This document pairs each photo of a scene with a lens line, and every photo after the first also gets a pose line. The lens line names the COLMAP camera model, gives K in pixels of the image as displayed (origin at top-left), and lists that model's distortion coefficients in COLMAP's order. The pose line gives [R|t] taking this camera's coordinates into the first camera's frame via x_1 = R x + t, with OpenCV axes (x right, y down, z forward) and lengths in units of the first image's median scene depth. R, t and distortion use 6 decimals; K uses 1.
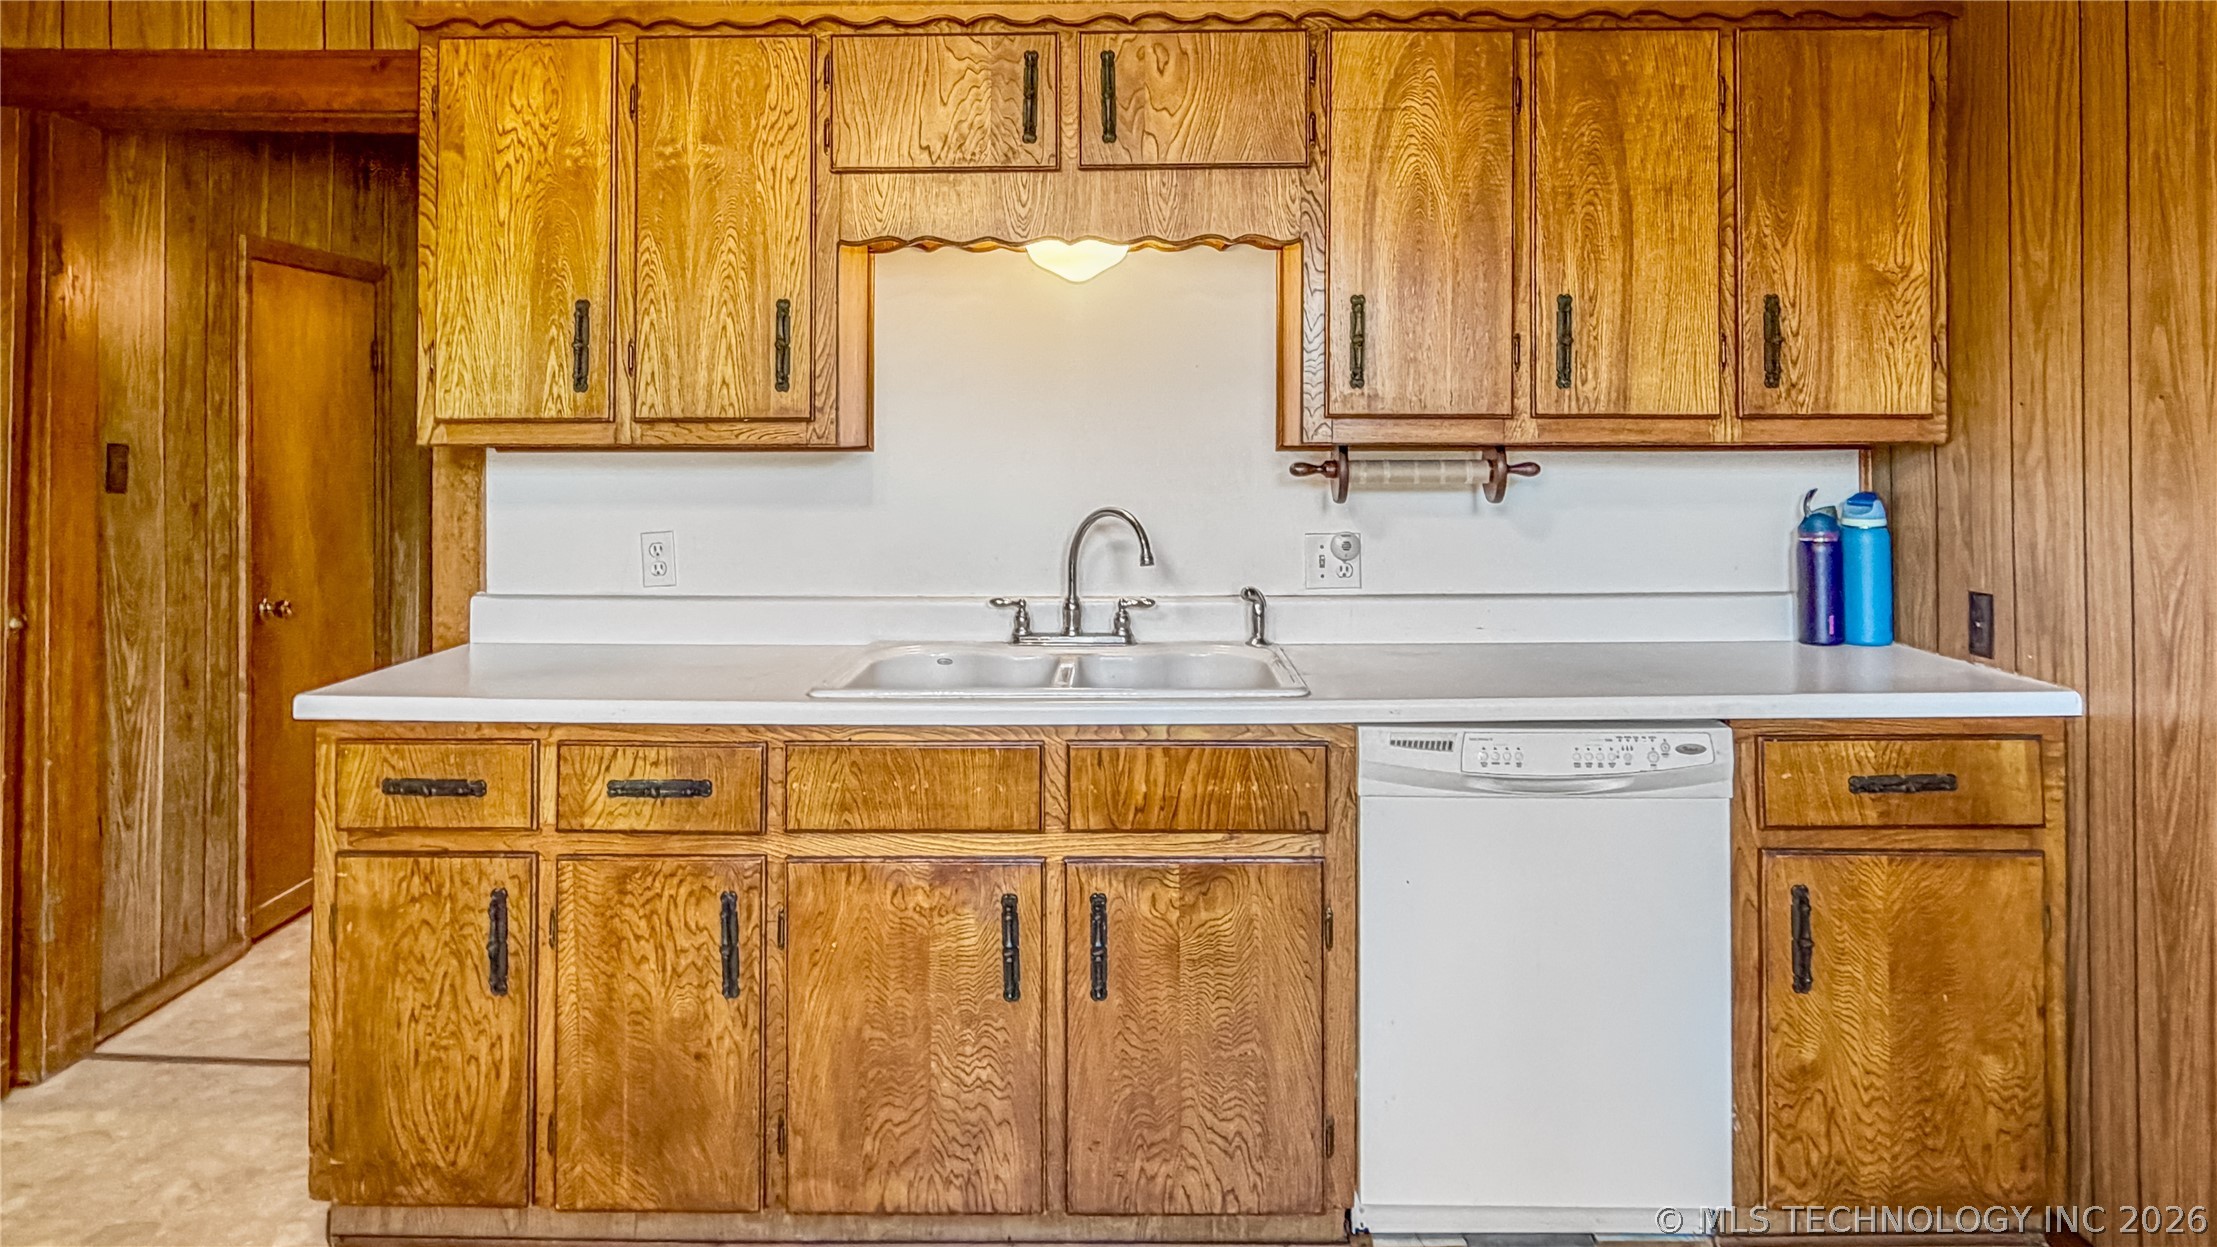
lens RADIAL K [[1394.3, 0, 1108.3], [0, 1394.3, 420.1], [0, 0, 1]] dist [-0.000044, -0.002297]
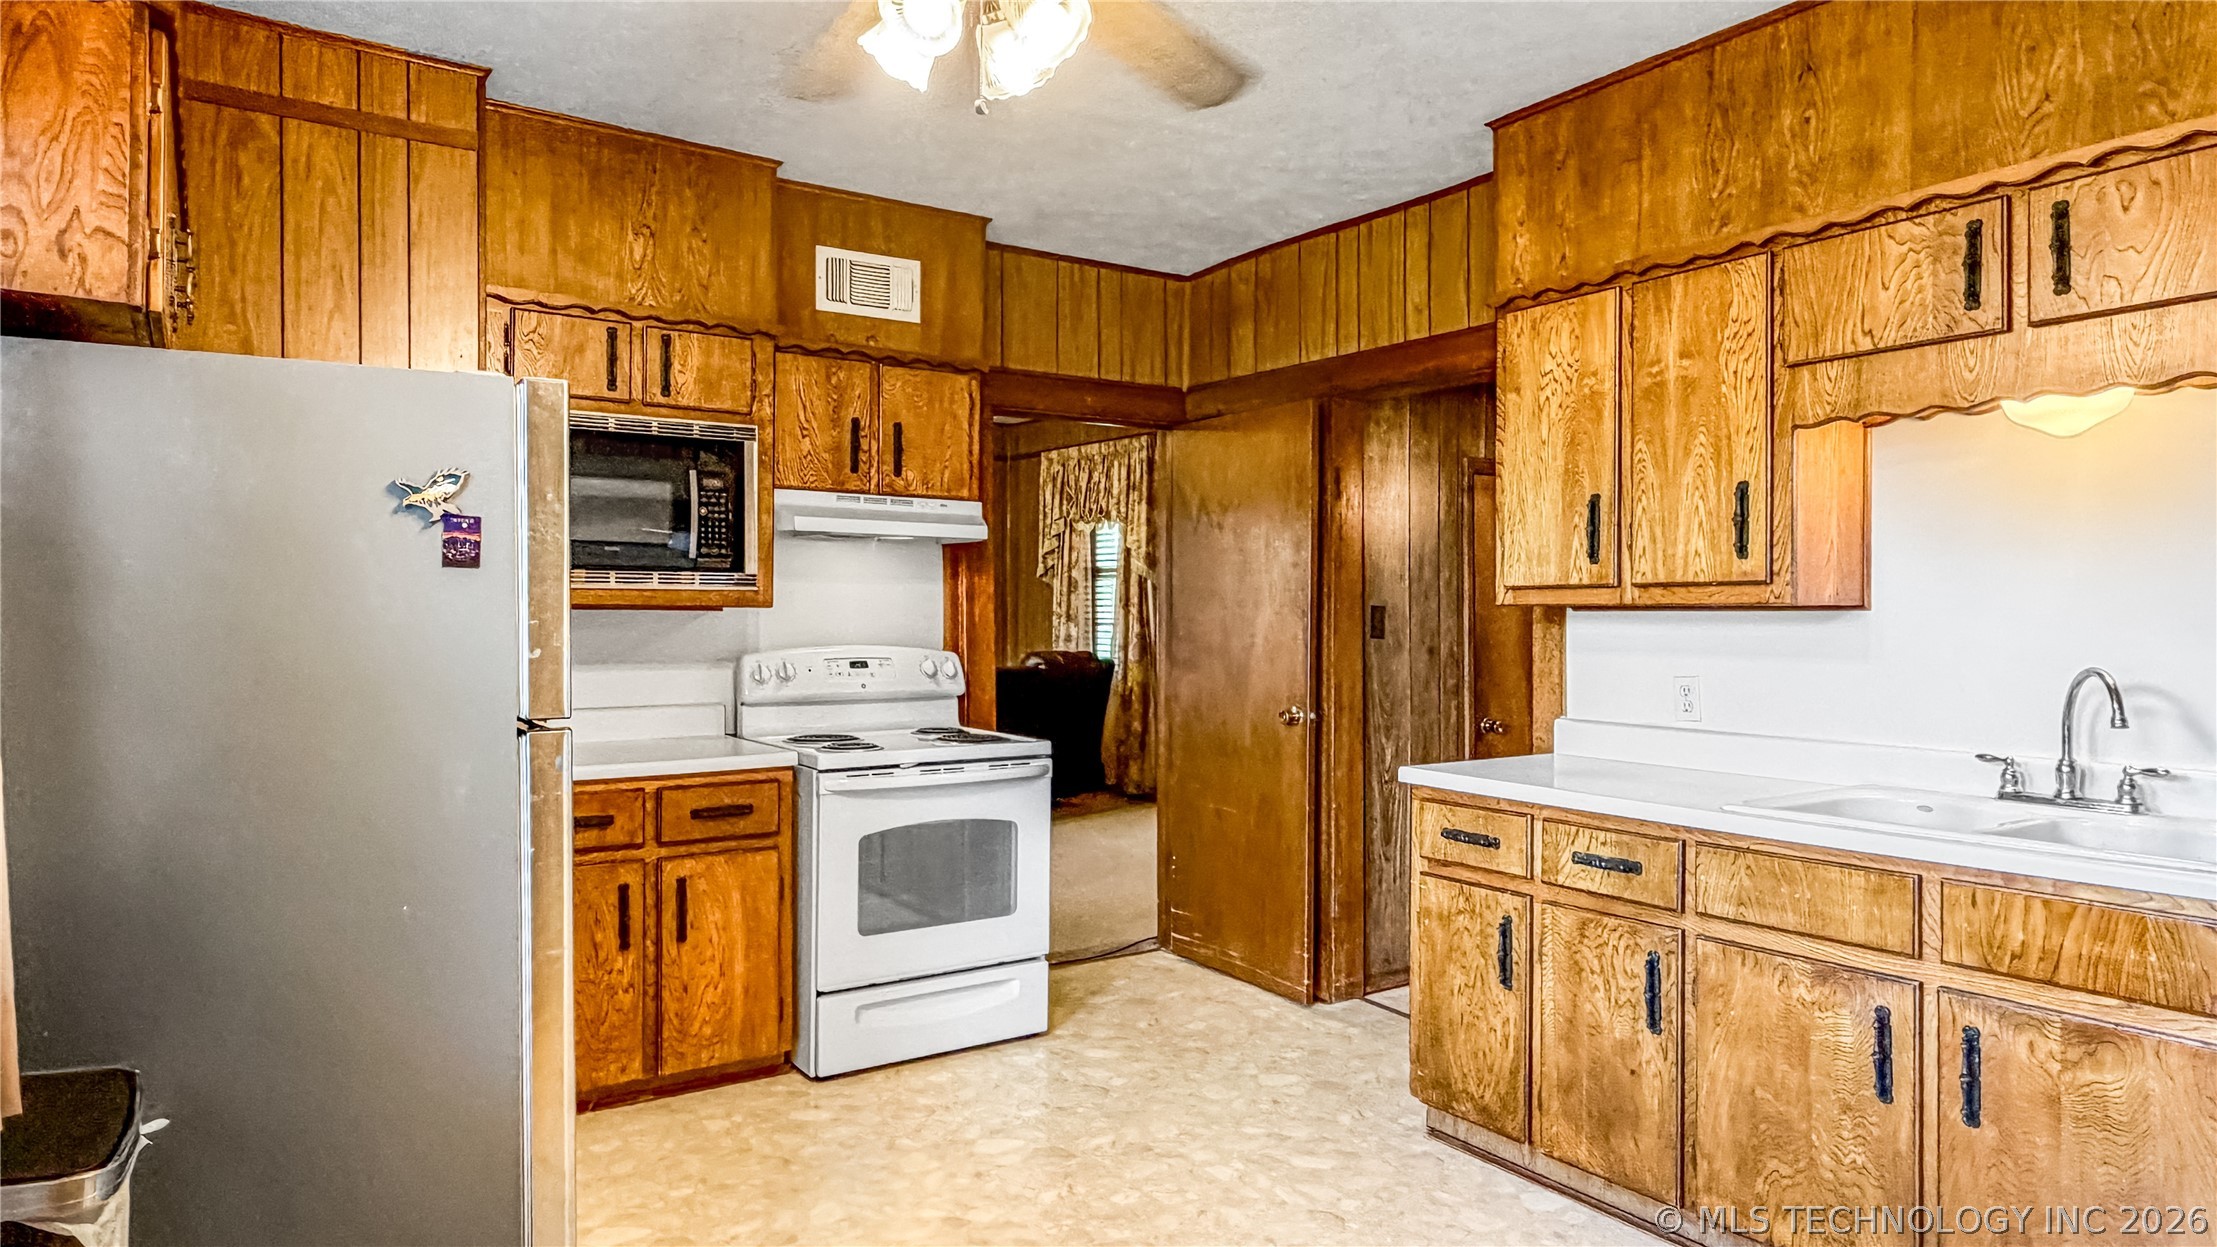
lens RADIAL K [[1327.9, 0, 1108.5], [0, 1327.9, 623.5], [0, 0, 1]] dist [0.000333, 0.000025]
pose [[0.572110, 0.007807, -0.820139, 0.435482], [0.012220, 0.999763, 0.018041, 0.008425], [0.820086, -0.020344, 0.571879, -0.102744]]
